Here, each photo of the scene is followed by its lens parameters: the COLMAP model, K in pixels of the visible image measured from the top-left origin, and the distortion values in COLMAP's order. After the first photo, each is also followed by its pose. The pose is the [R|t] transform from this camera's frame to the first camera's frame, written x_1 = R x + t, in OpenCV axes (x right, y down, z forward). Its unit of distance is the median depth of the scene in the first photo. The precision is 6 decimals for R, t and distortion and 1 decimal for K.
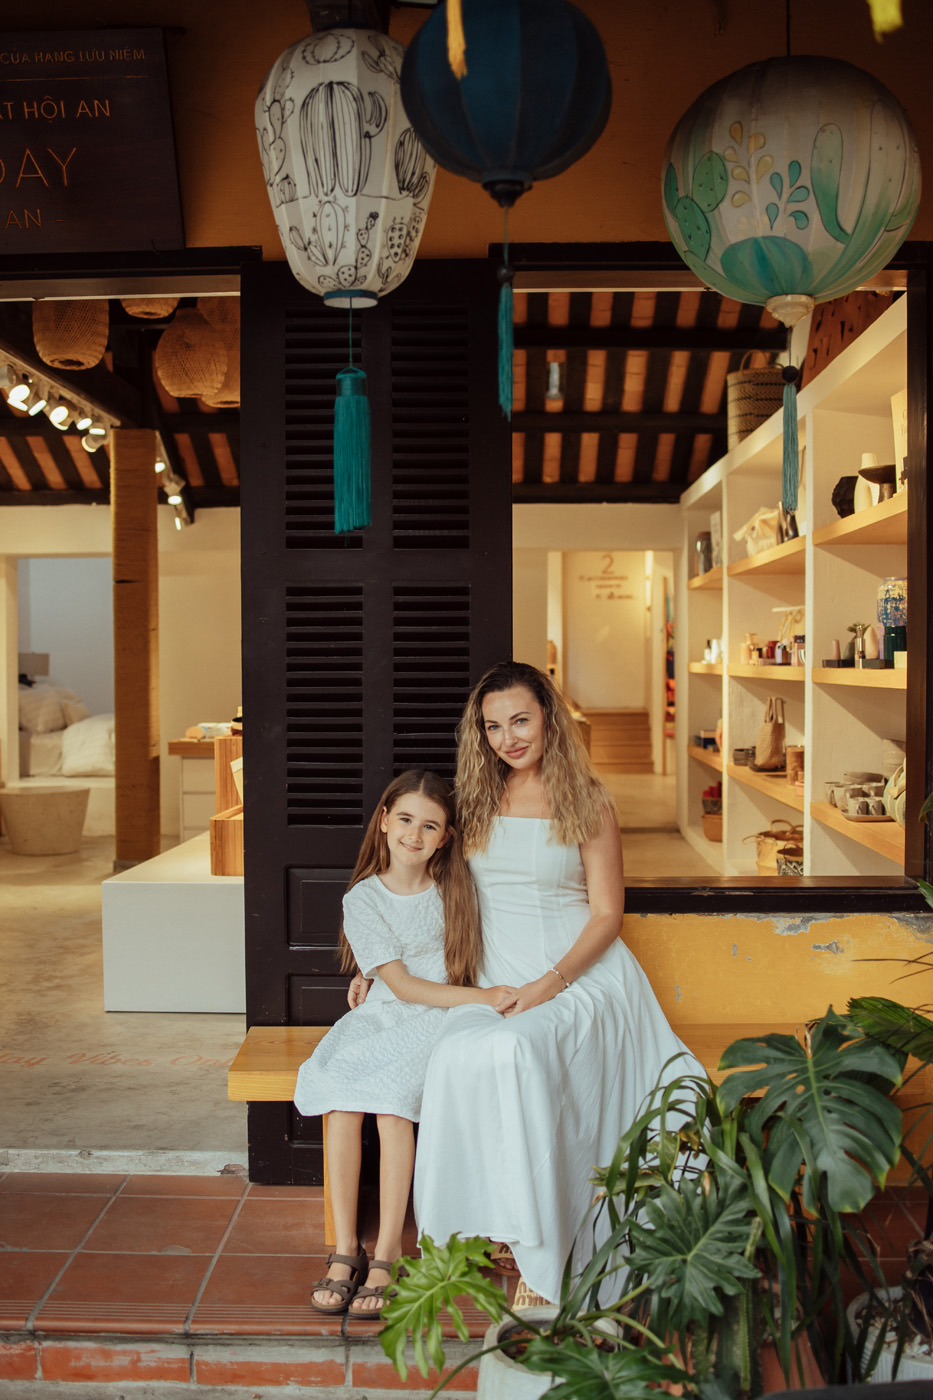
lens RADIAL K [[1433.8, 0, 466.5], [0, 1433.8, 700.0], [0, 0, 1]] dist [-0.087838, 0.047484]
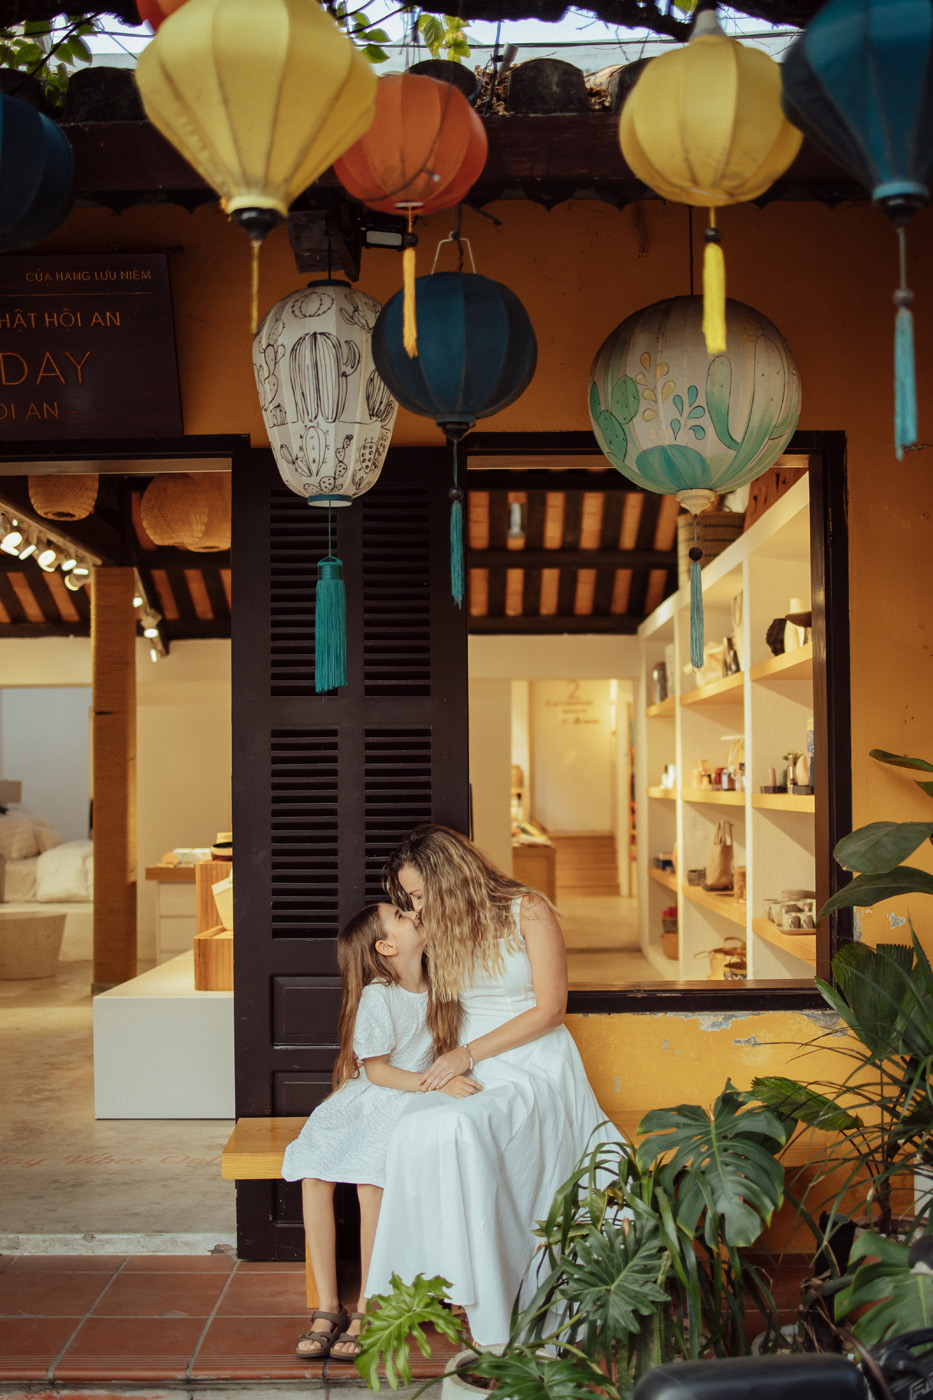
lens RADIAL K [[1442.0, 0, 488.3], [0, 1442.0, 731.4], [0, 0, 1]] dist [-0.079005, 0.034952]
pose [[0.999318, -0.005087, 0.036582, 0.005735], [0.007415, 0.997935, -0.063798, -0.002687], [-0.036182, 0.064026, 0.997292, -0.156765]]
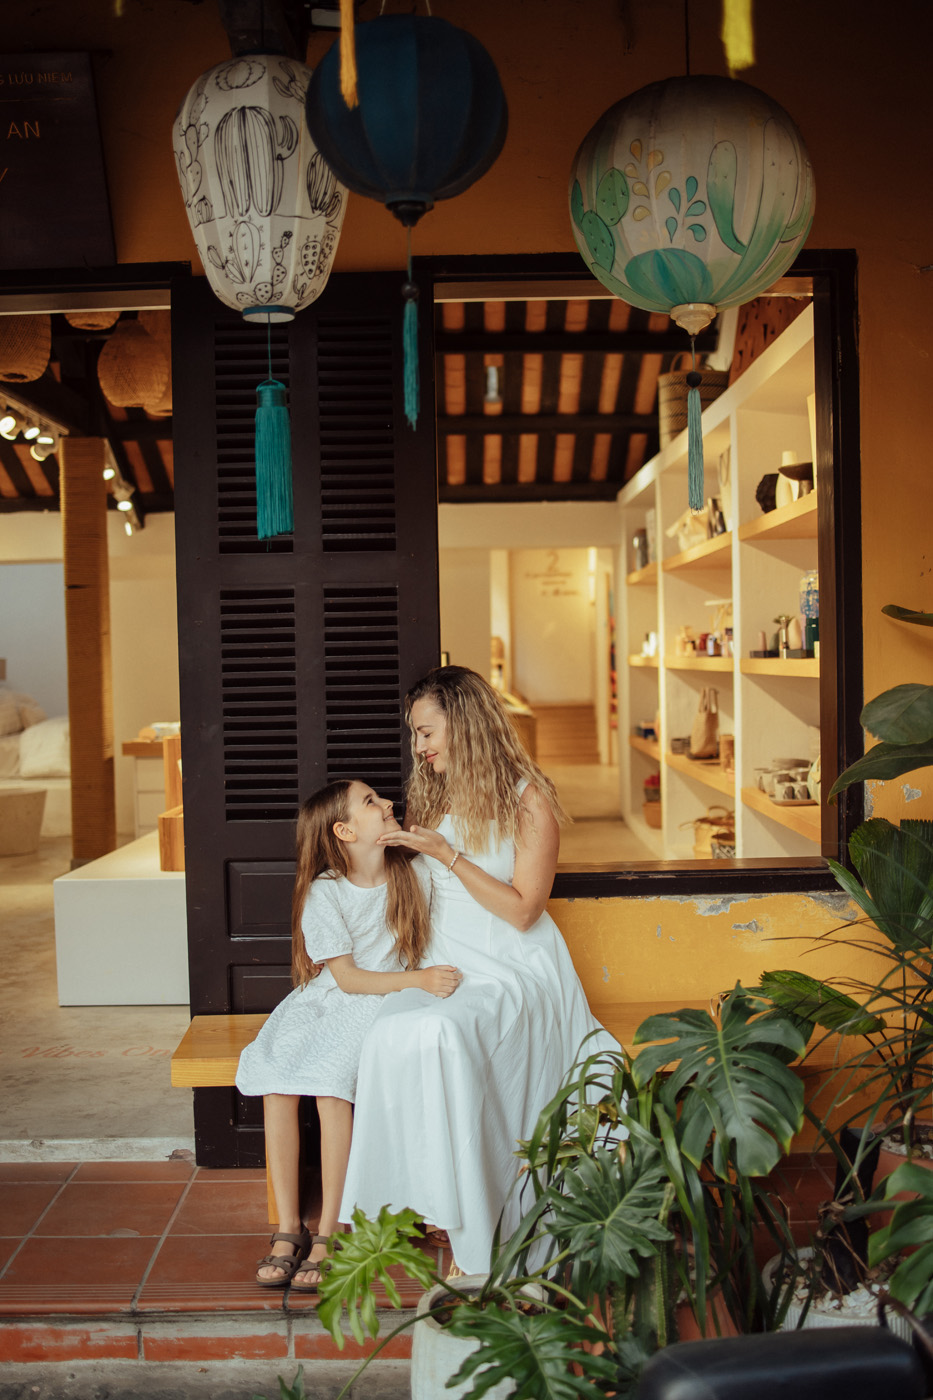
lens RADIAL K [[1399.6, 0, 466.5], [0, 1399.6, 700.0], [0, 0, 1]] dist [-0.089808, 0.054929]
pose [[0.999272, -0.019178, 0.032971, 0.017102], [0.019070, 0.999812, 0.003590, -0.000158], [-0.033034, -0.002959, 0.999450, -0.014833]]
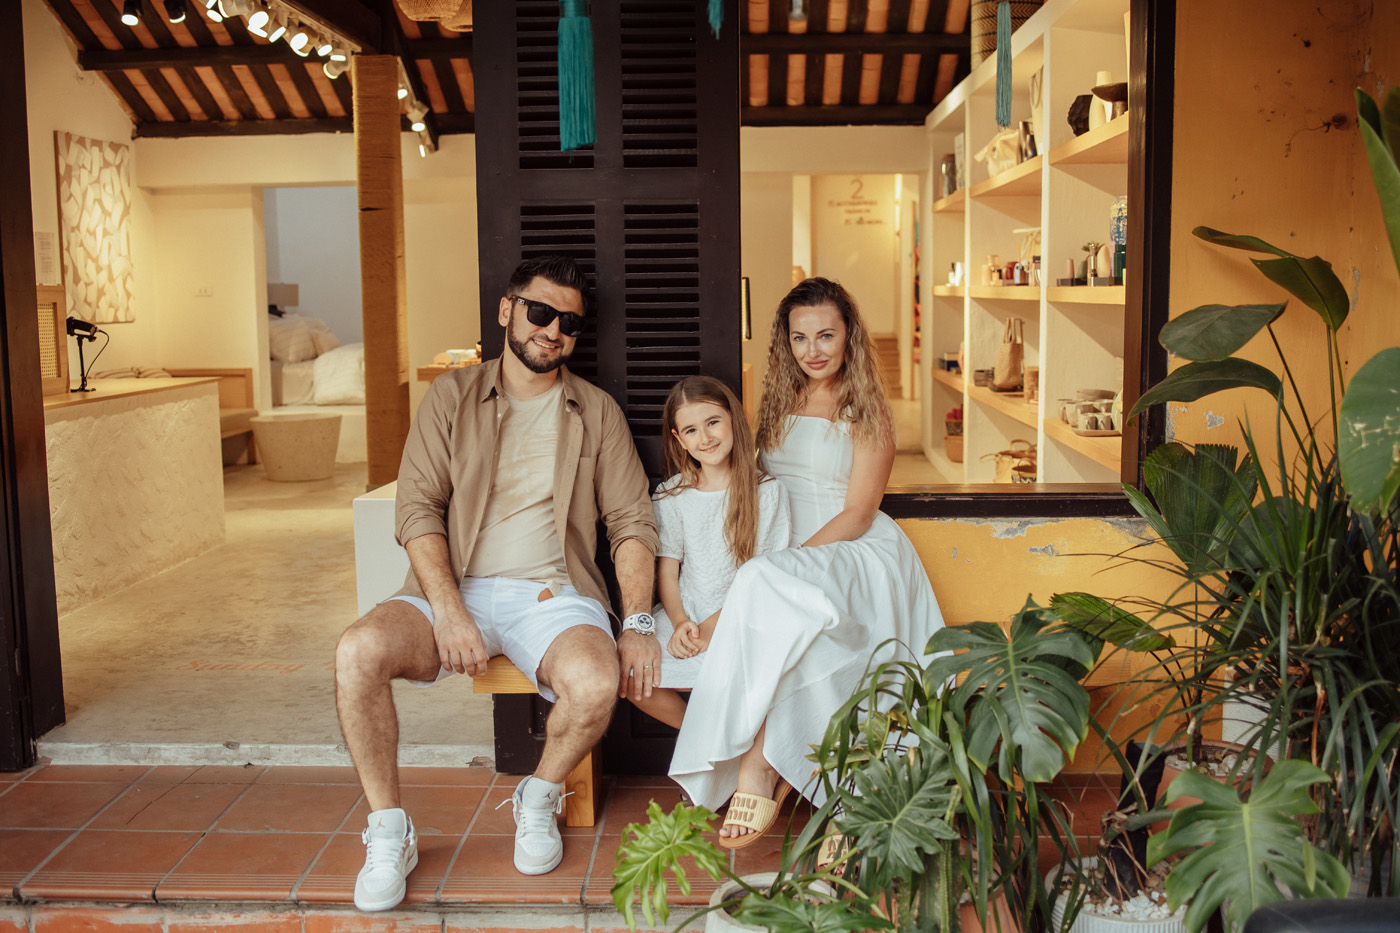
lens RADIAL K [[1433.8, 0, 700.0], [0, 1433.8, 466.5], [0, 0, 1]] dist [-0.087838, 0.047484]
pose [[0.999887, -0.006928, -0.013341, 0.015757], [0.008174, 0.995375, 0.095721, 0.010178], [0.012616, -0.095819, 0.995319, -0.042184]]
